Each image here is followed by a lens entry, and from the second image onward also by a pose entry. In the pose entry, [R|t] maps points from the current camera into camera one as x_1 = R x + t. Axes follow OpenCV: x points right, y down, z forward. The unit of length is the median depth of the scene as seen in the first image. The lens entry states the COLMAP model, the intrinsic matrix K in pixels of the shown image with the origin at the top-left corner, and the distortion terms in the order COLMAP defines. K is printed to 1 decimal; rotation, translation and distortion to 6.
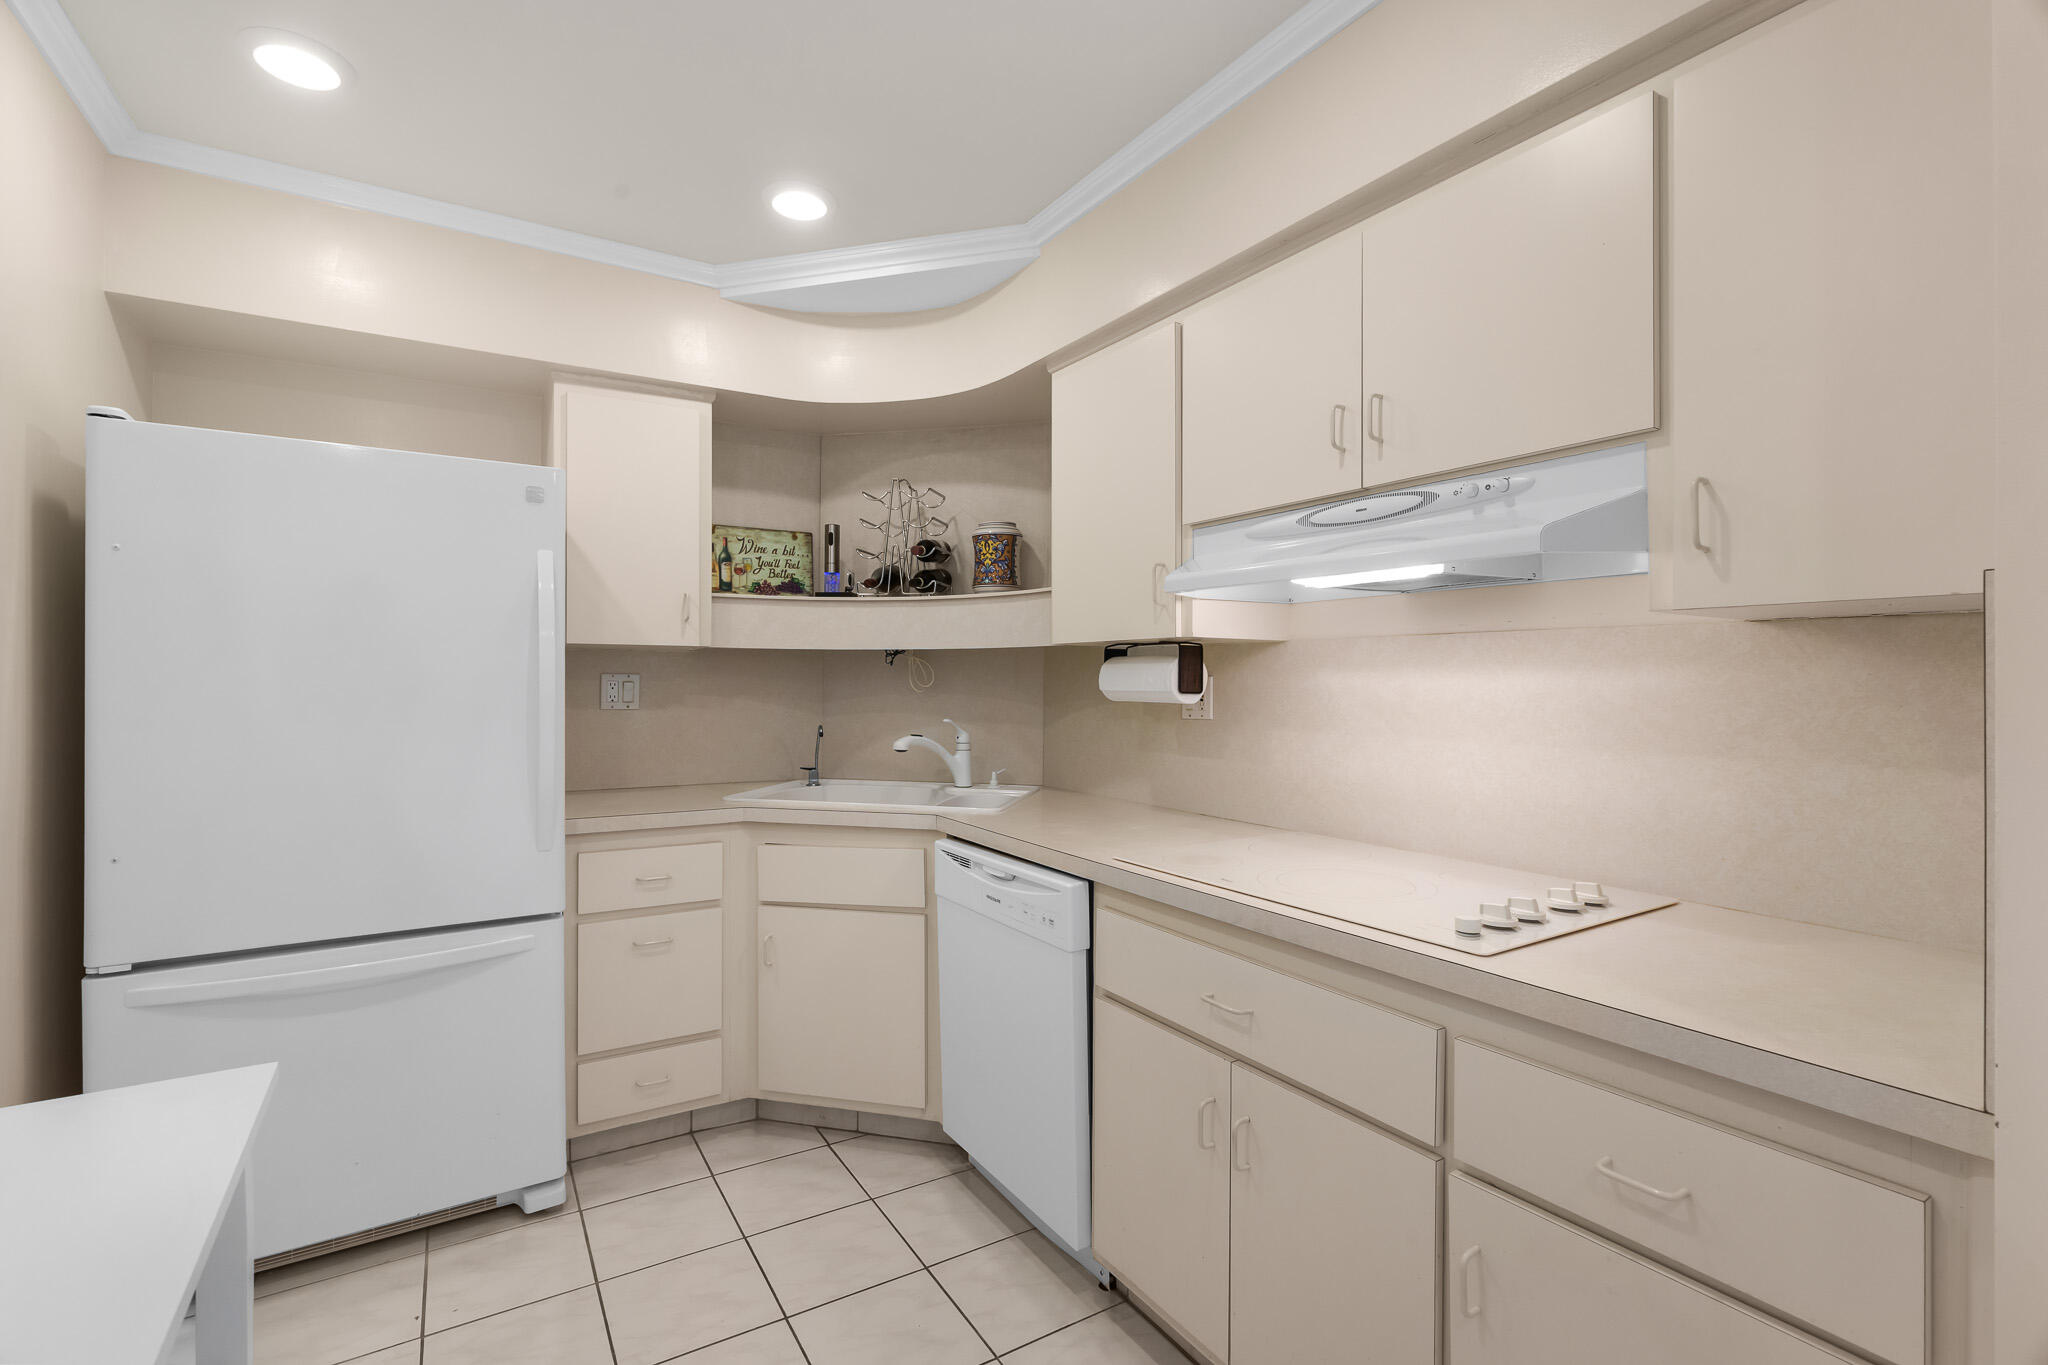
lens RADIAL K [[953.6, 0, 1026.3], [0, 953.6, 681.1], [0, 0, 1]] dist [-0.001244, -0.000146]
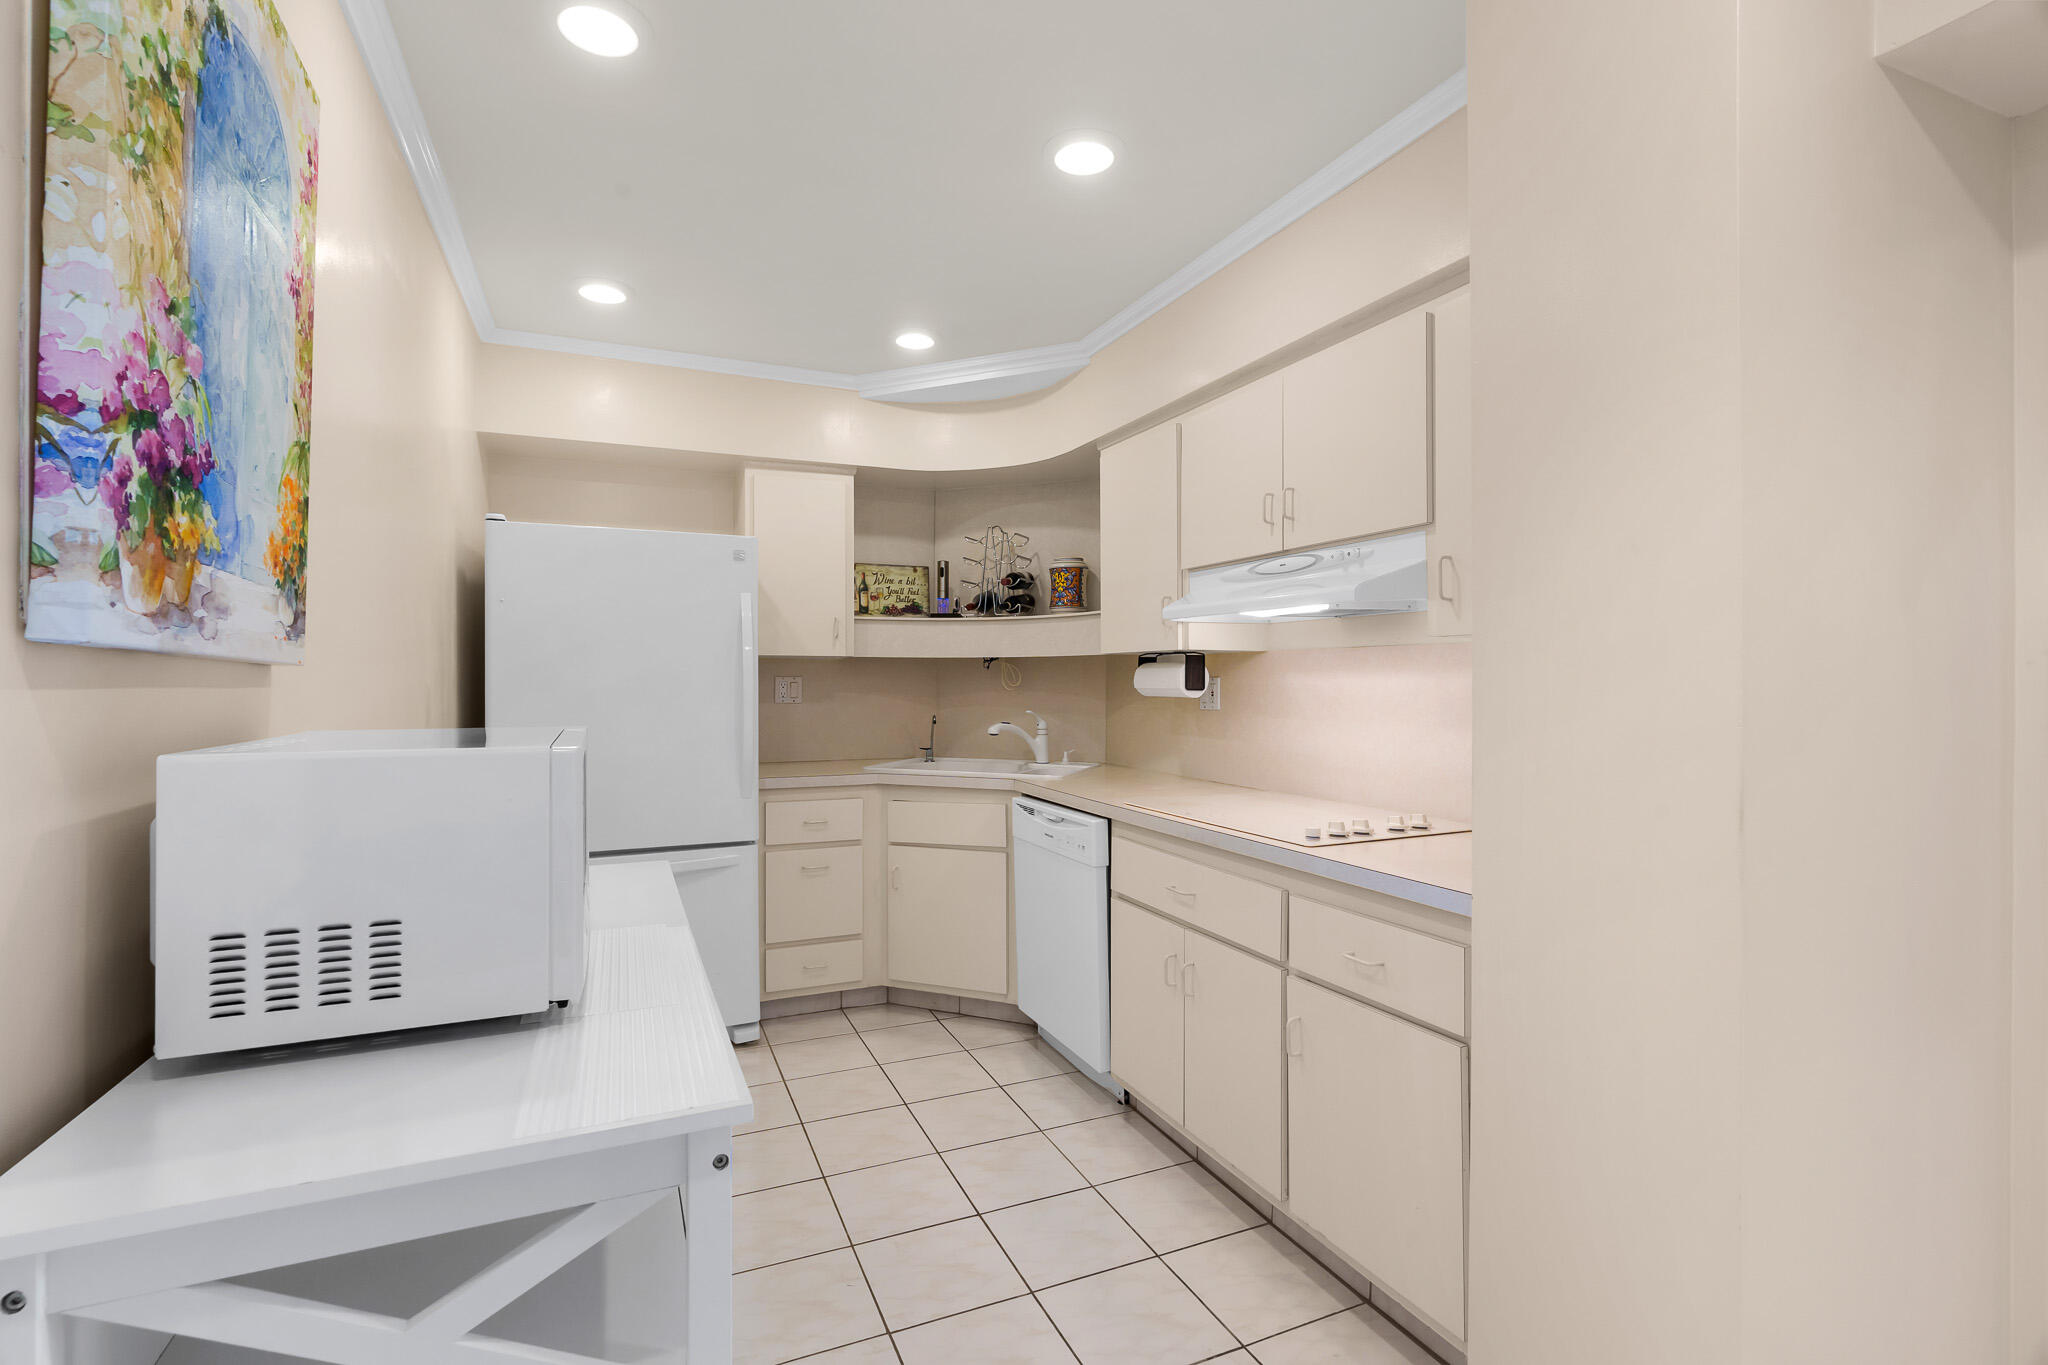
lens RADIAL K [[953.6, 0, 1026.3], [0, 953.6, 681.1], [0, 0, 1]] dist [-0.001244, -0.000146]
pose [[0.991046, -0.003010, -0.133484, 0.103794], [0.003098, 0.999995, 0.000447, -0.001134], [0.133482, -0.000856, 0.991051, -0.346448]]
